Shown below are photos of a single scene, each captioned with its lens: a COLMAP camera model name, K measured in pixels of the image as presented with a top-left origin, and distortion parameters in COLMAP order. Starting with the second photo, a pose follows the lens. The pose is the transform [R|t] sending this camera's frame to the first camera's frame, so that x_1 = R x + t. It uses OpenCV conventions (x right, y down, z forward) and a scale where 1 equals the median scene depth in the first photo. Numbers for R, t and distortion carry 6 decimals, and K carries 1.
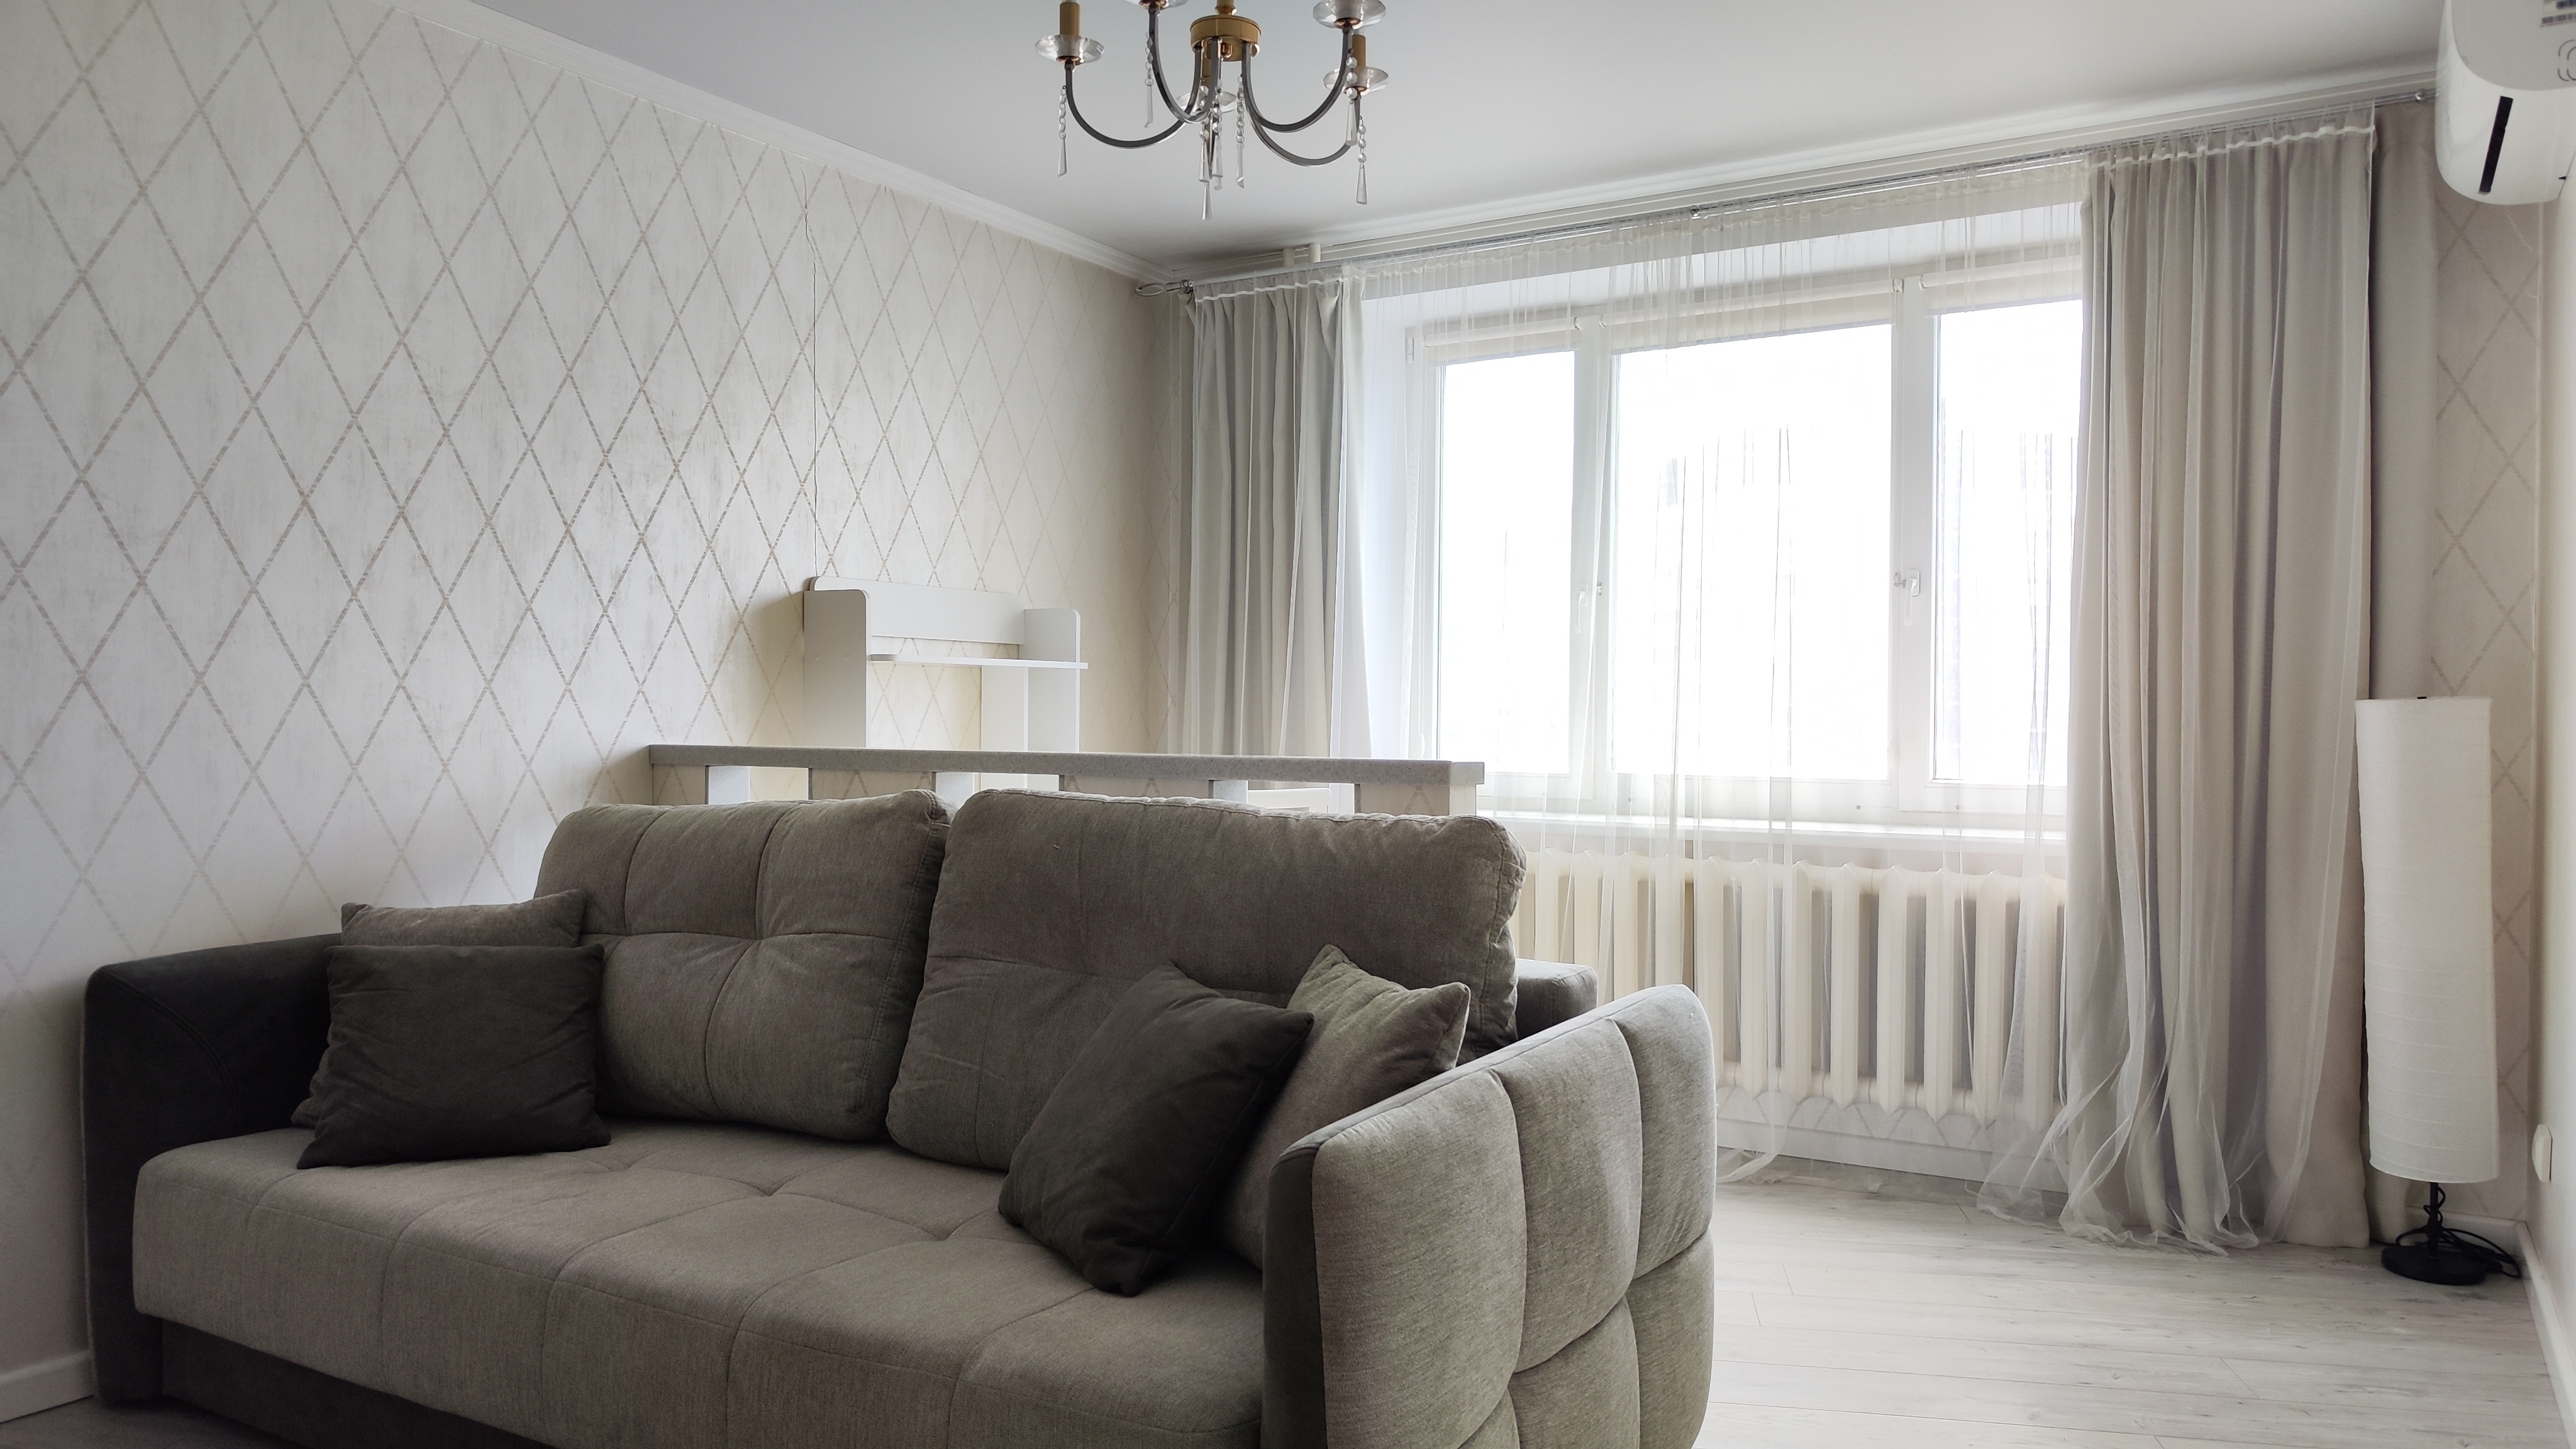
lens RADIAL K [[1758.9, 0, 1301.5], [0, 1758.9, 718.7], [0, 0, 1]] dist [-0.001393, -0.002321]
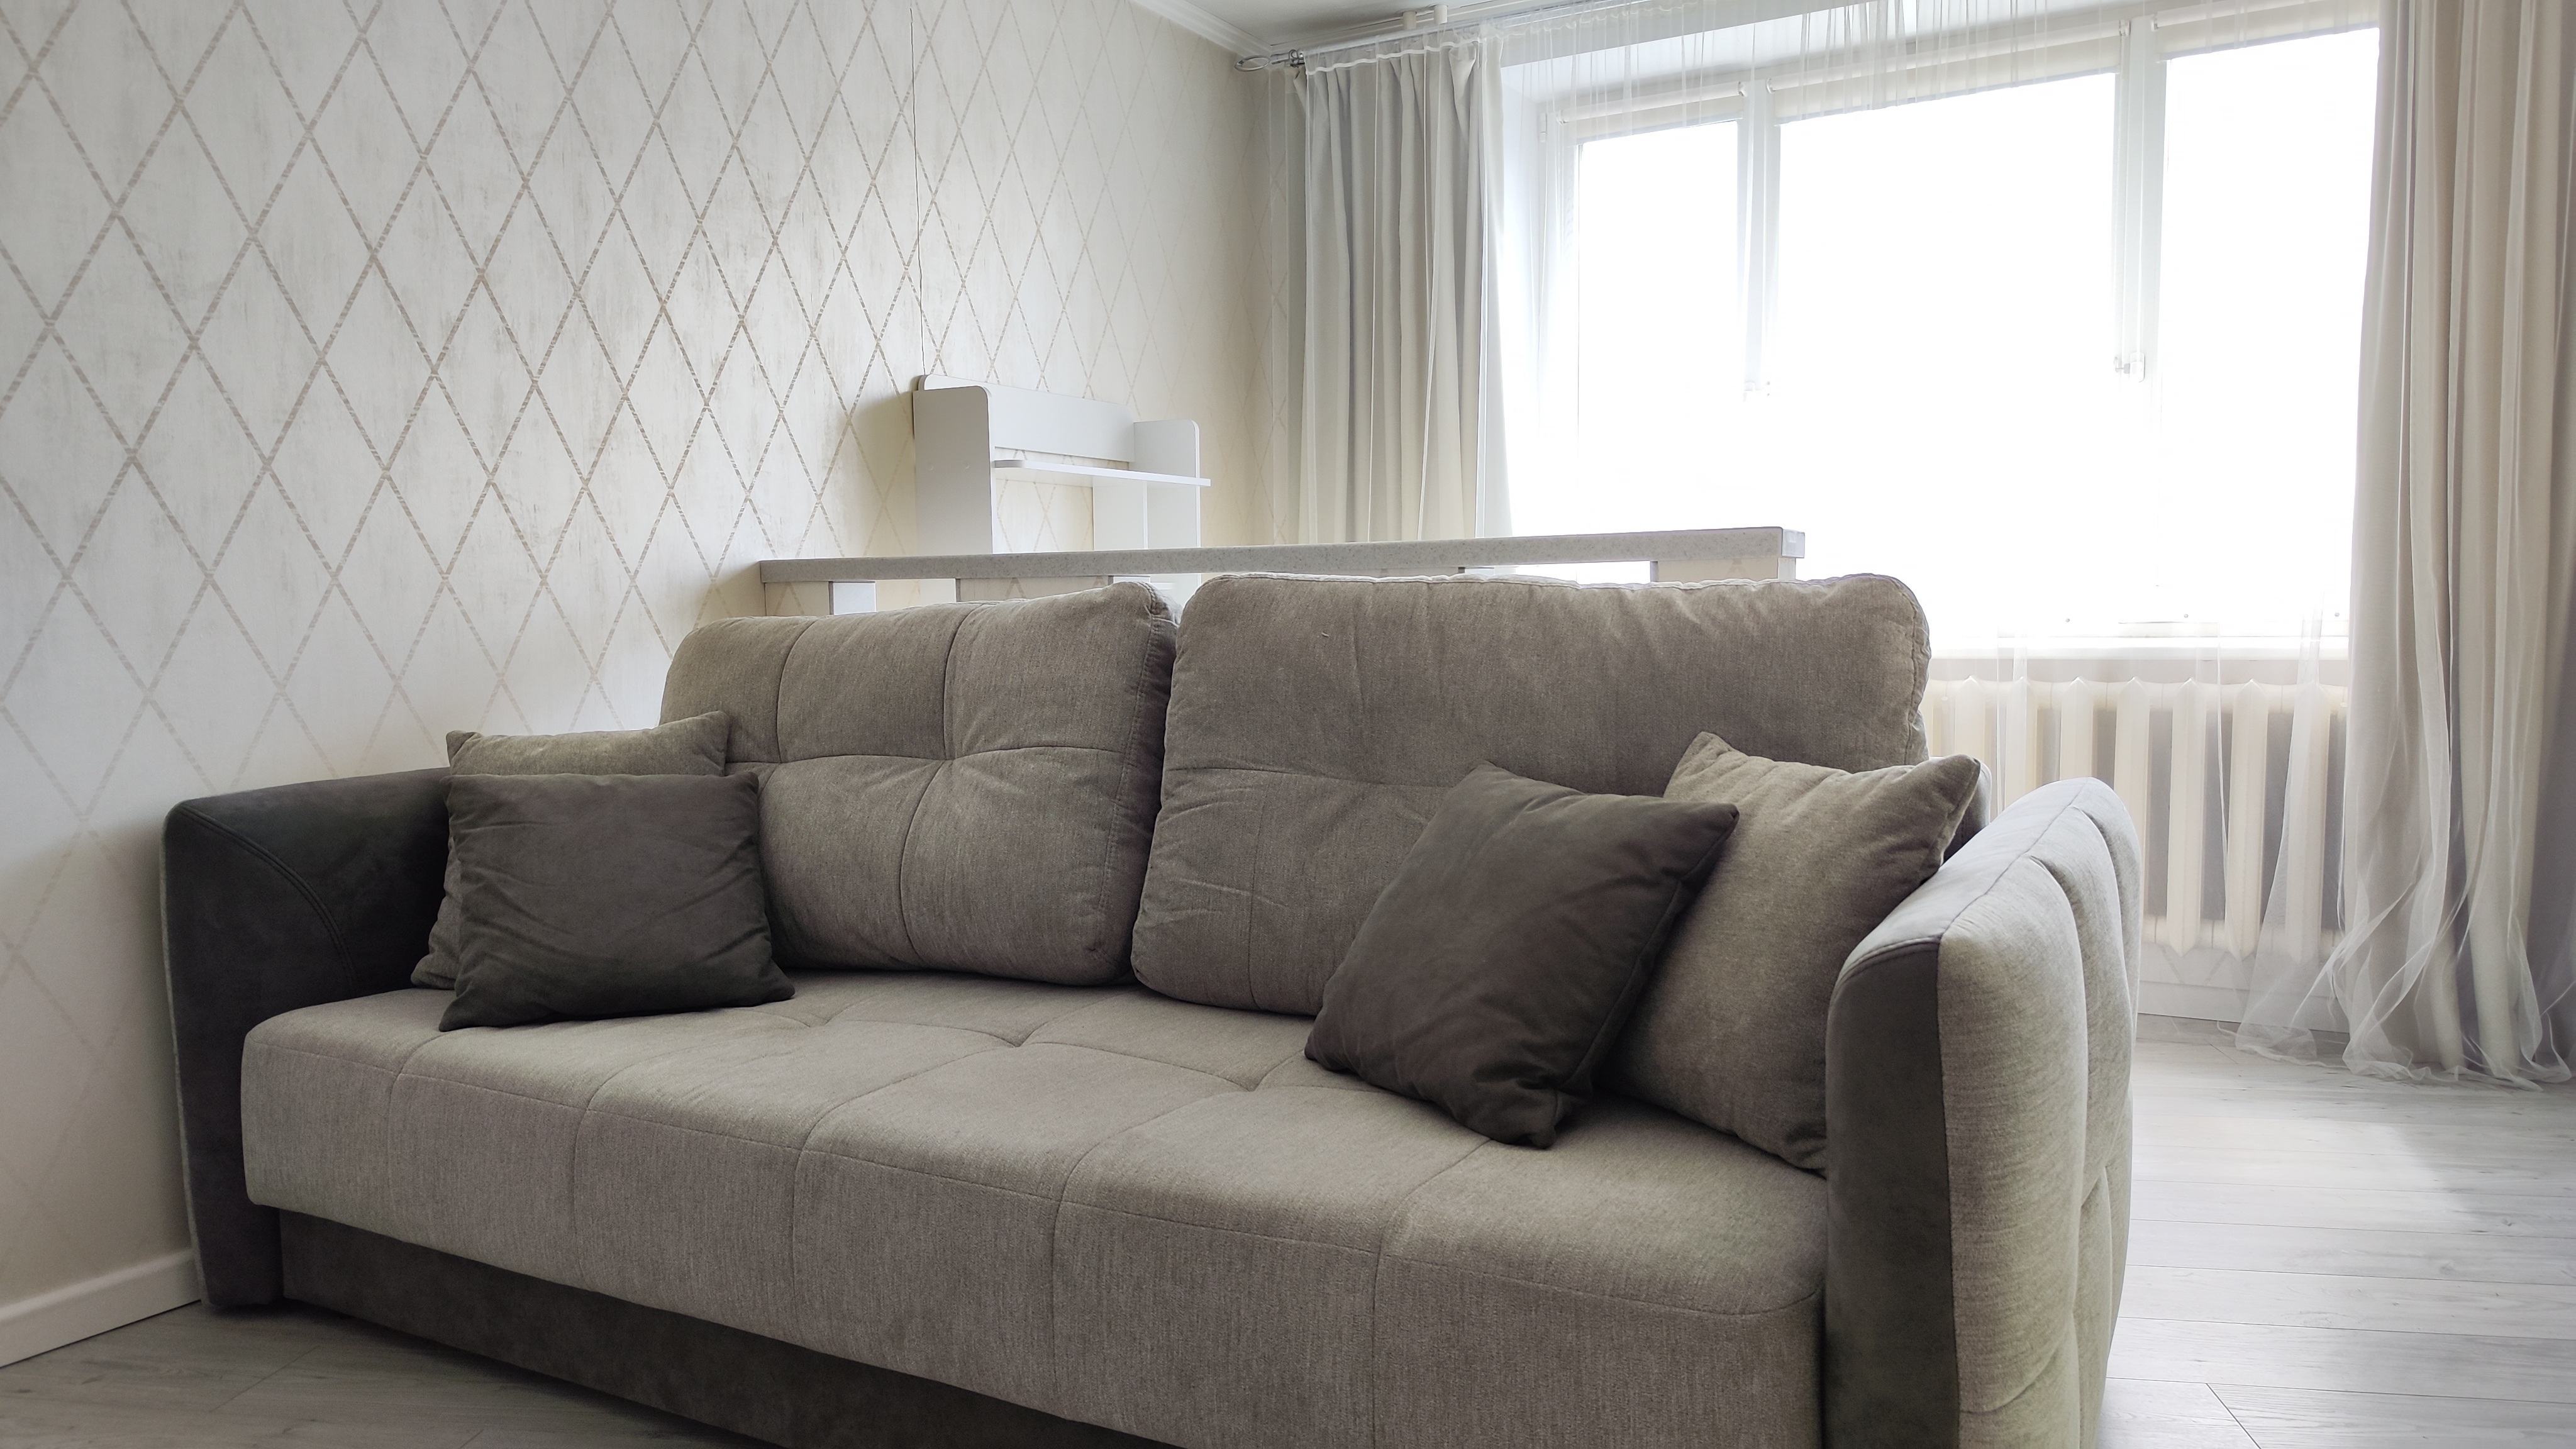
lens RADIAL K [[1763.3, 0, 1288.0], [0, 1763.3, 724.5], [0, 0, 1]] dist [0.026080, -0.026340]
pose [[0.999715, -0.019739, 0.013426, -0.154742], [0.018749, 0.997356, 0.070212, 0.051152], [-0.014777, -0.069940, 0.997442, 0.140292]]
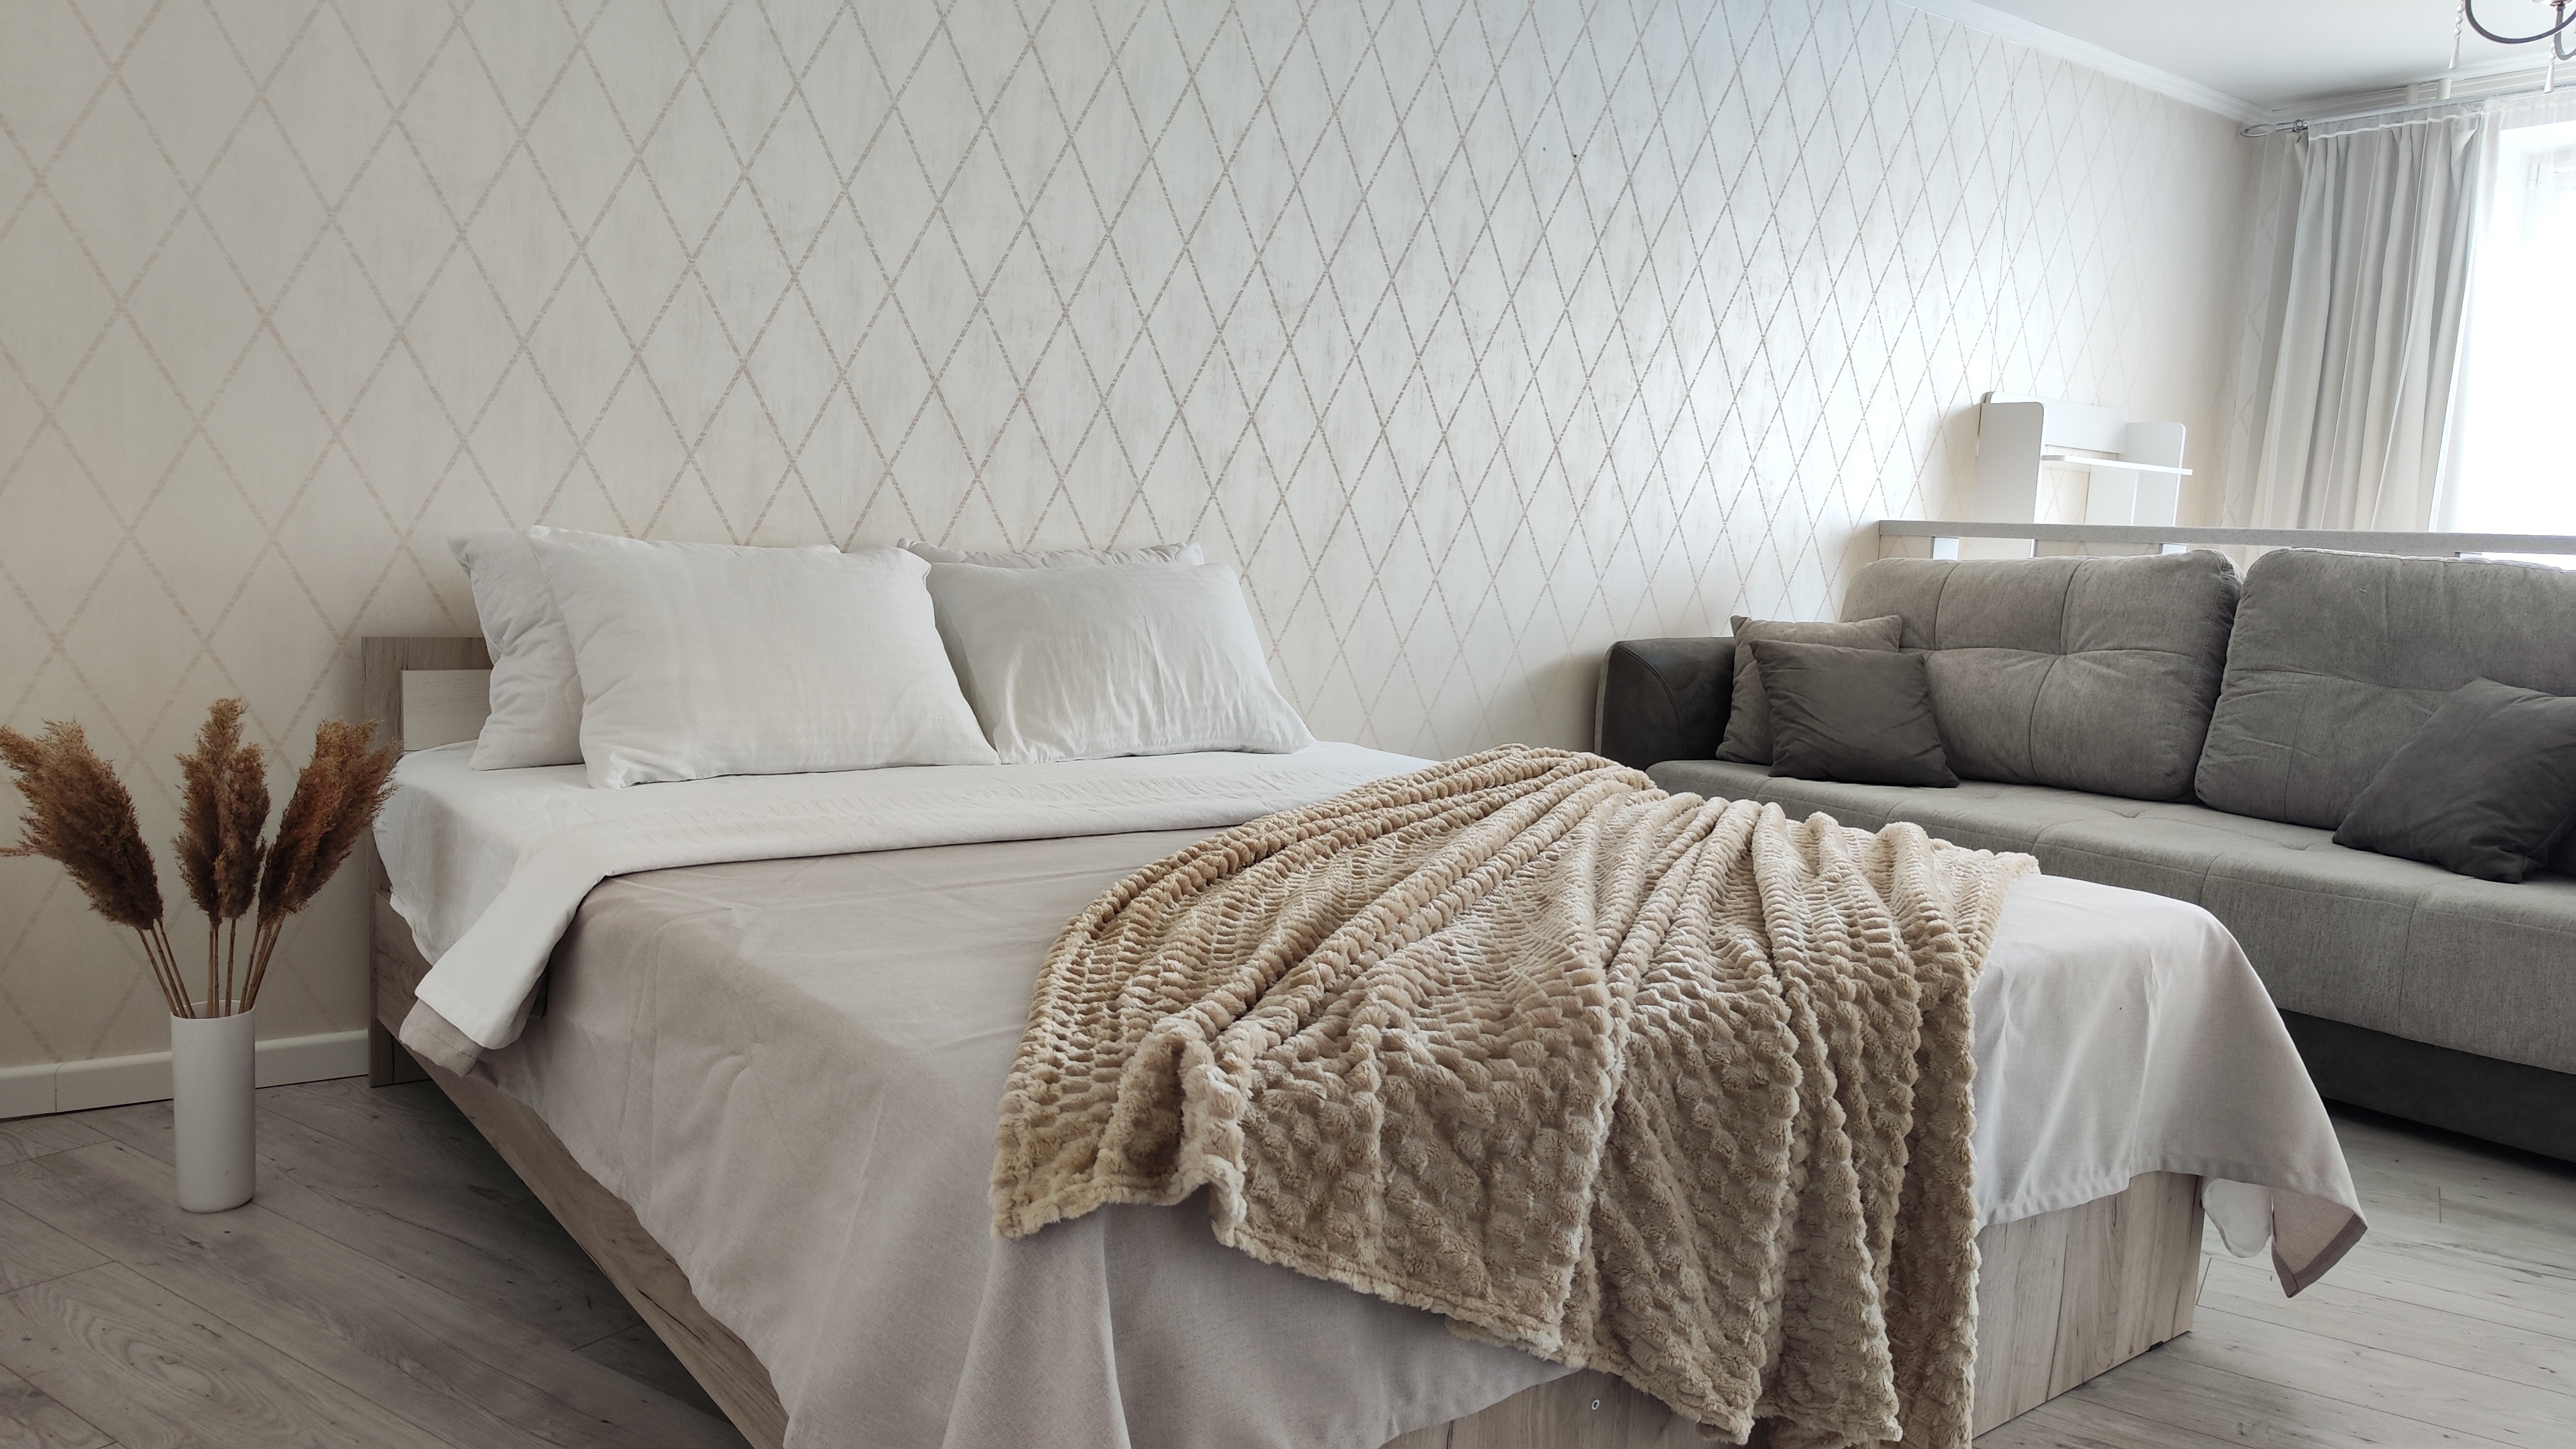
lens RADIAL K [[1738.2, 0, 1221.8], [0, 1738.2, 751.3], [0, 0, 1]] dist [-0.020215, -0.002754]
pose [[0.902227, 0.085715, -0.422658, -0.325123], [-0.037881, 0.992013, 0.120317, 0.063211], [0.429595, -0.092542, 0.898267, -0.494740]]
